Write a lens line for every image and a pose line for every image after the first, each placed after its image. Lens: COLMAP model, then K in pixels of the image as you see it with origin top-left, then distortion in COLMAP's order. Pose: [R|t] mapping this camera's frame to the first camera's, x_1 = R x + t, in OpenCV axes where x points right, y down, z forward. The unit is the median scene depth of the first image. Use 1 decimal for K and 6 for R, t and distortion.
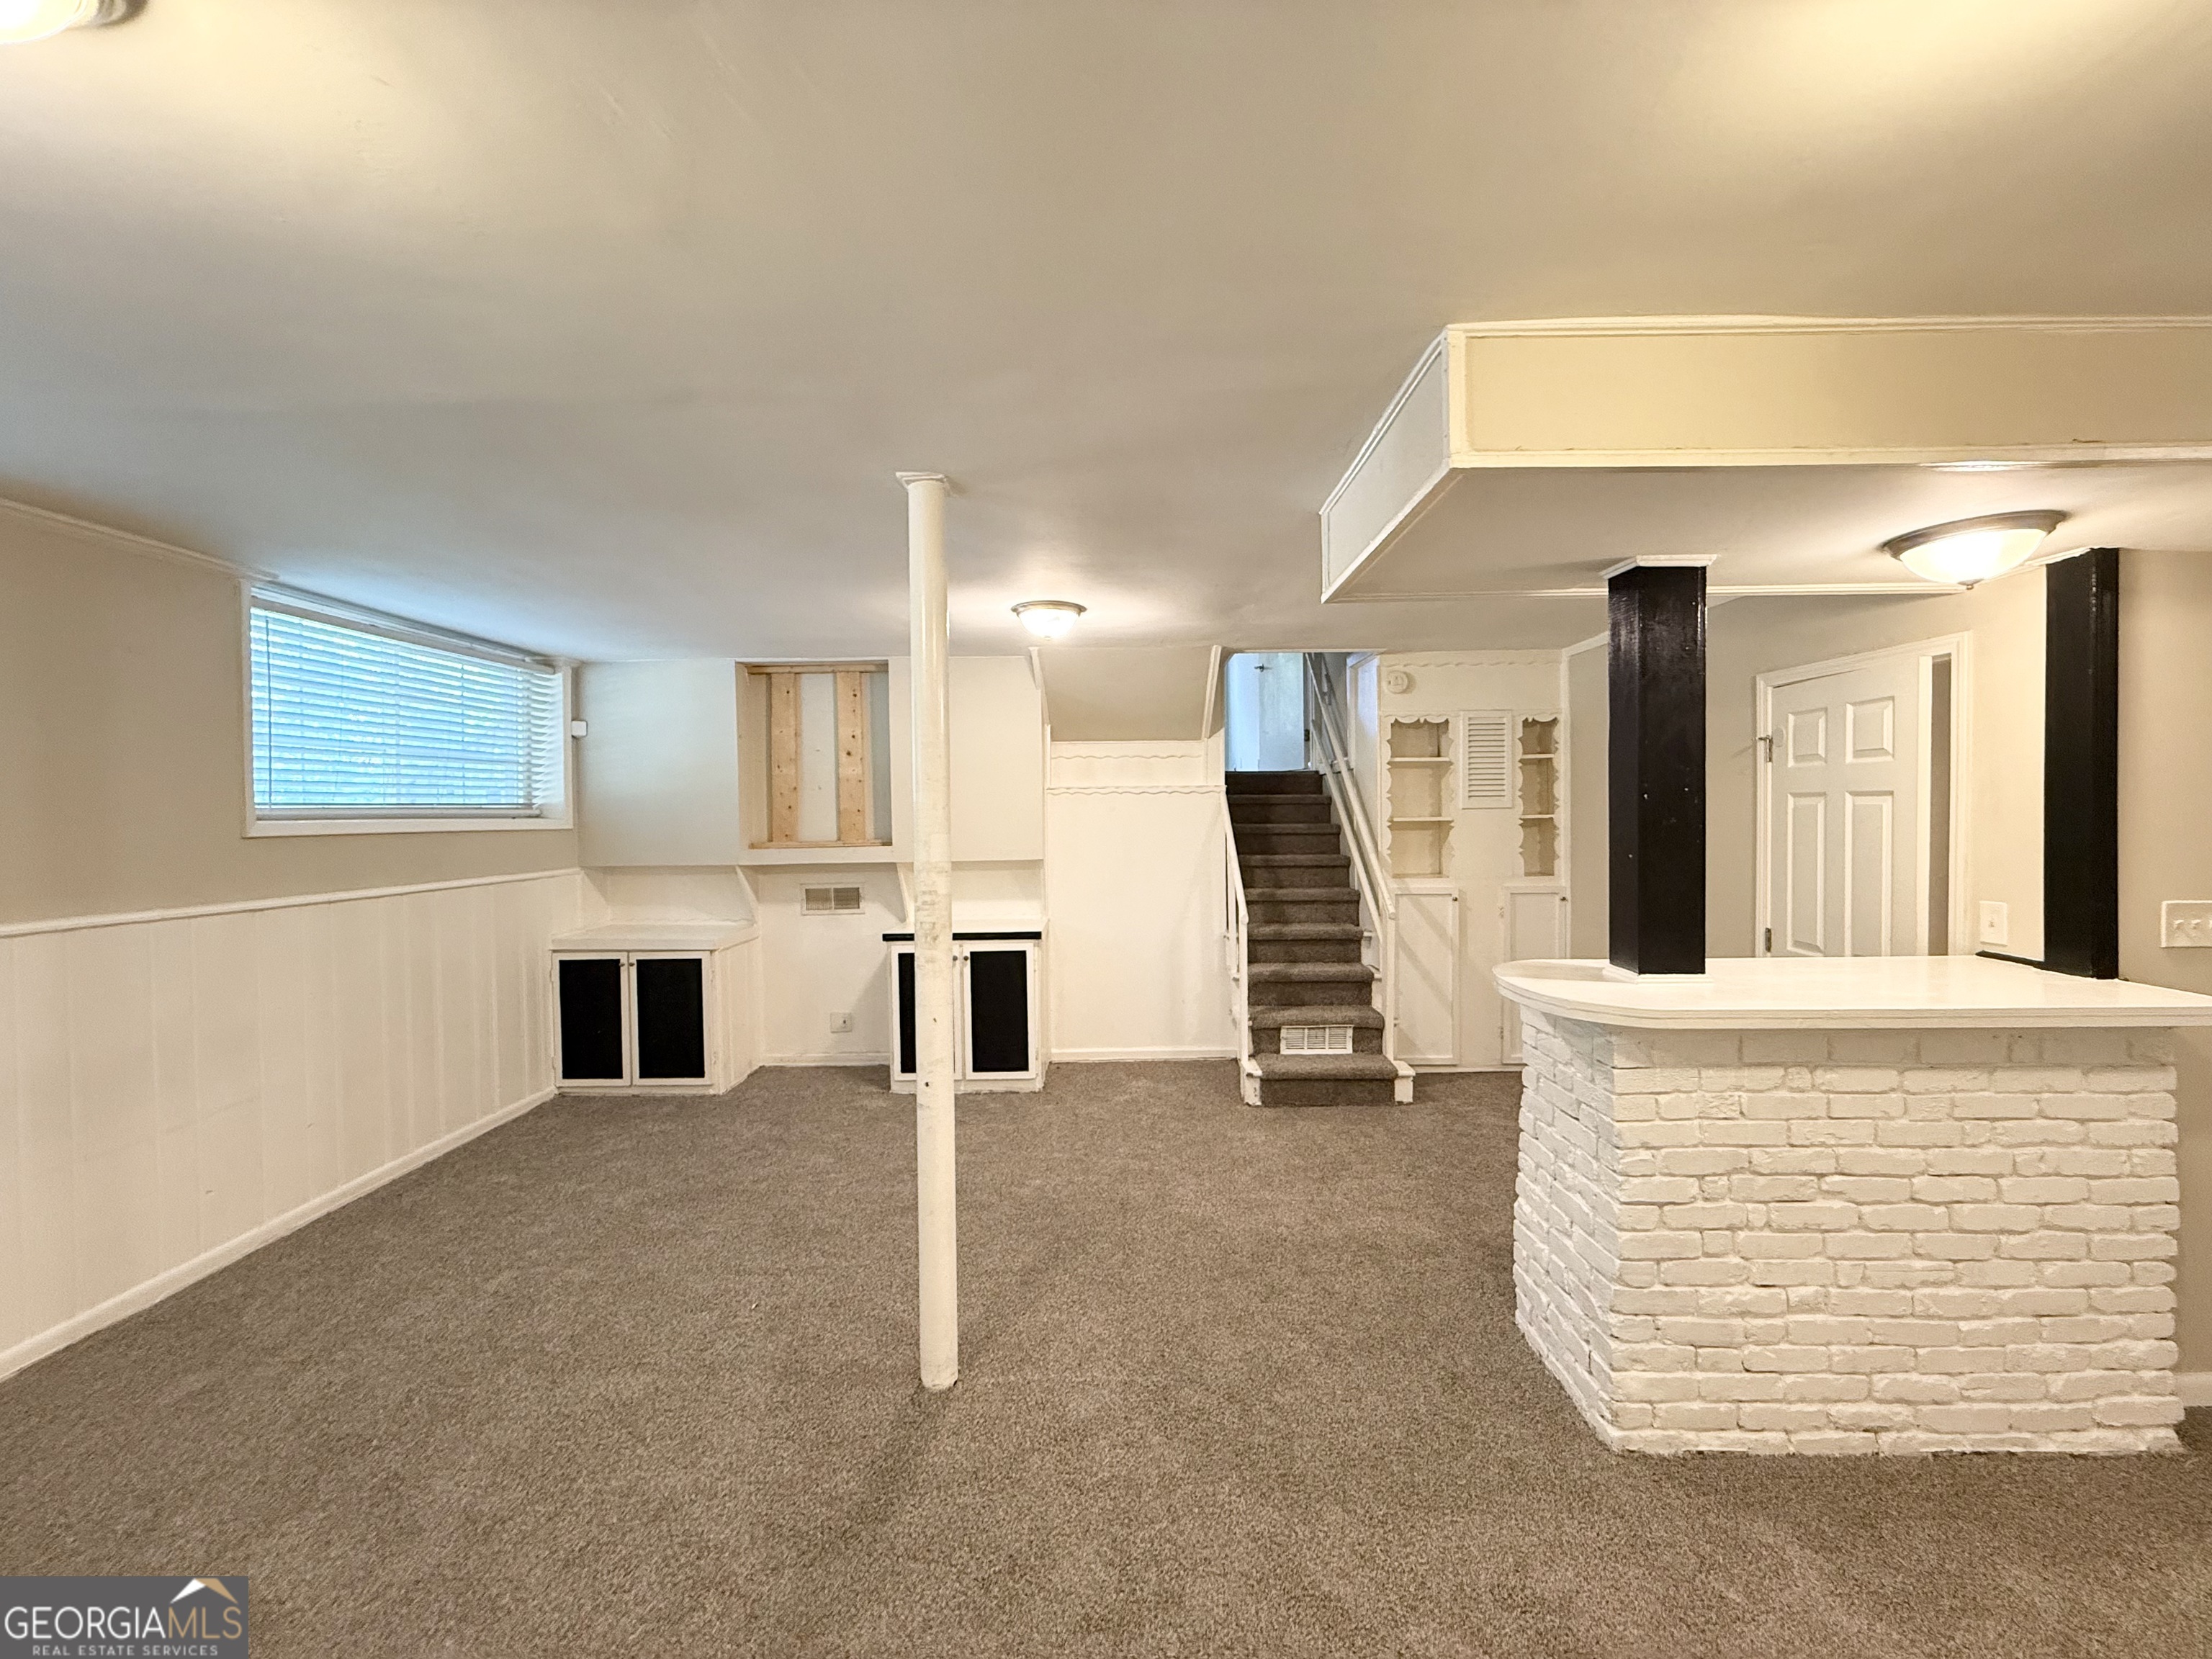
lens RADIAL K [[880.9, 0, 1099.9], [0, 880.9, 824.3], [0, 0, 1]] dist [0.000544, 0.000034]
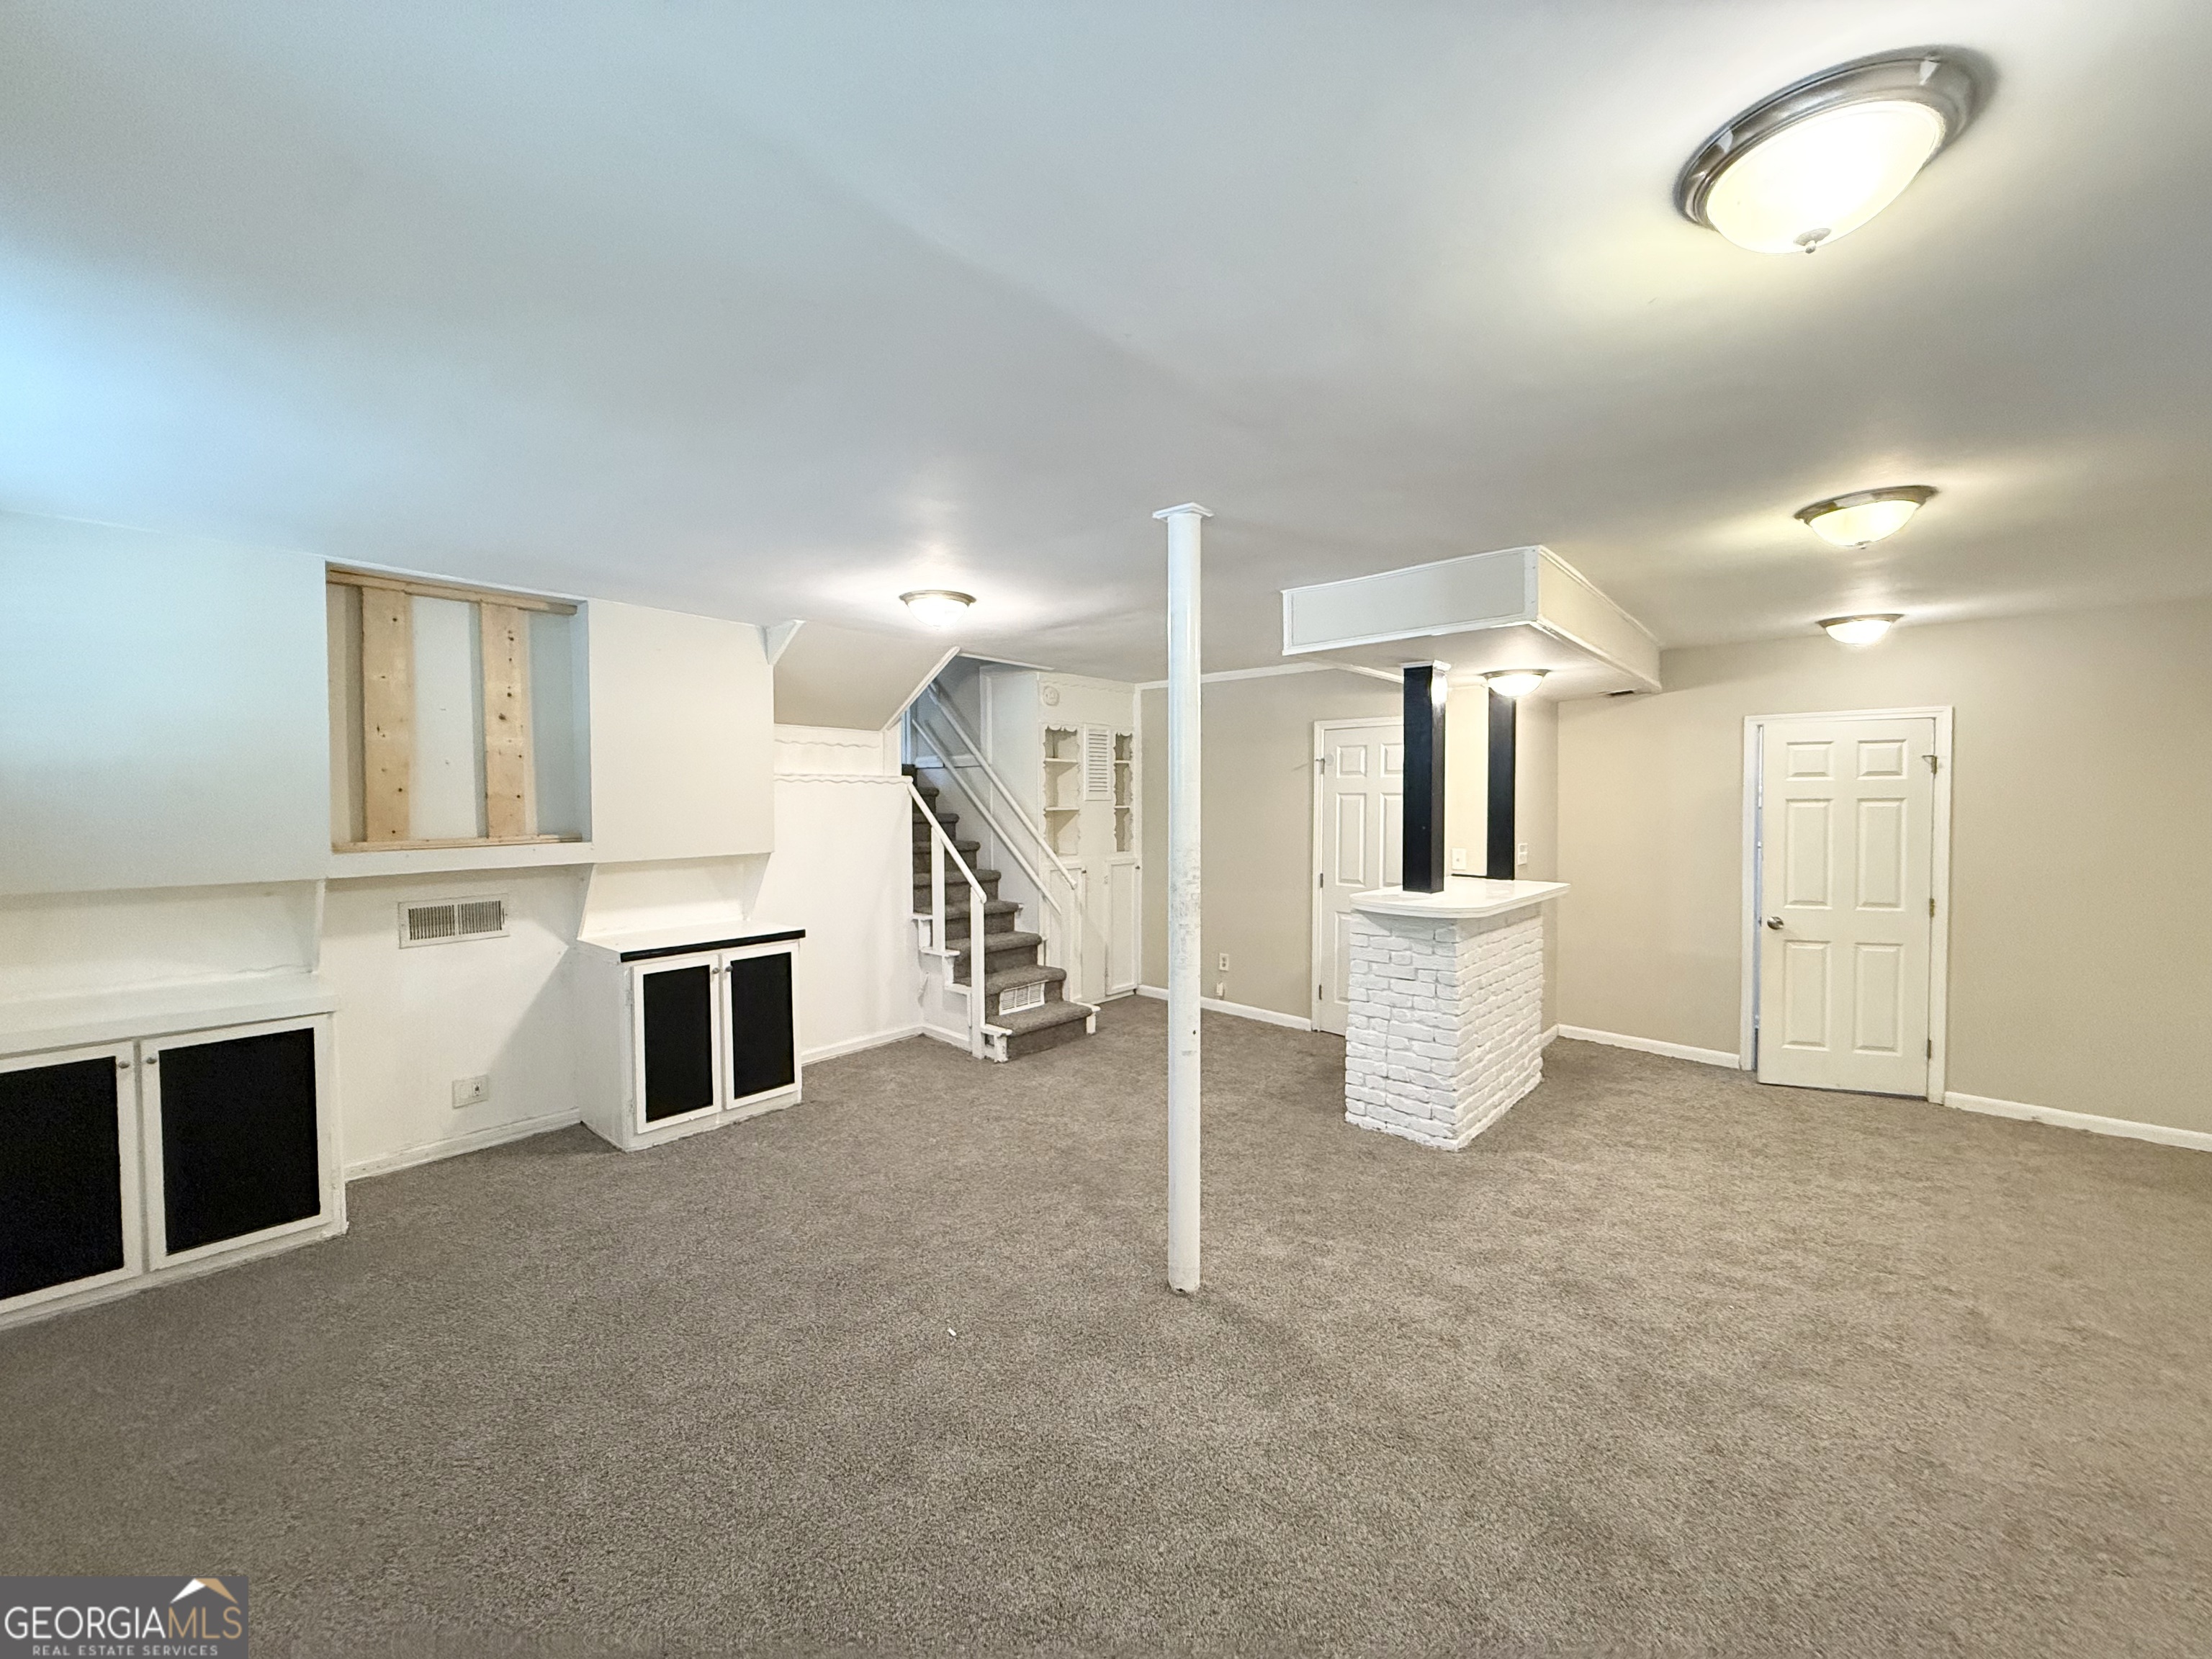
lens RADIAL K [[880.9, 0, 1099.9], [0, 880.9, 824.3], [0, 0, 1]] dist [0.000544, 0.000034]
pose [[0.651333, -0.011253, 0.758709, -0.551485], [0.004928, 0.999932, 0.010600, 0.003069], [-0.758776, -0.003165, 0.651343, 0.159172]]
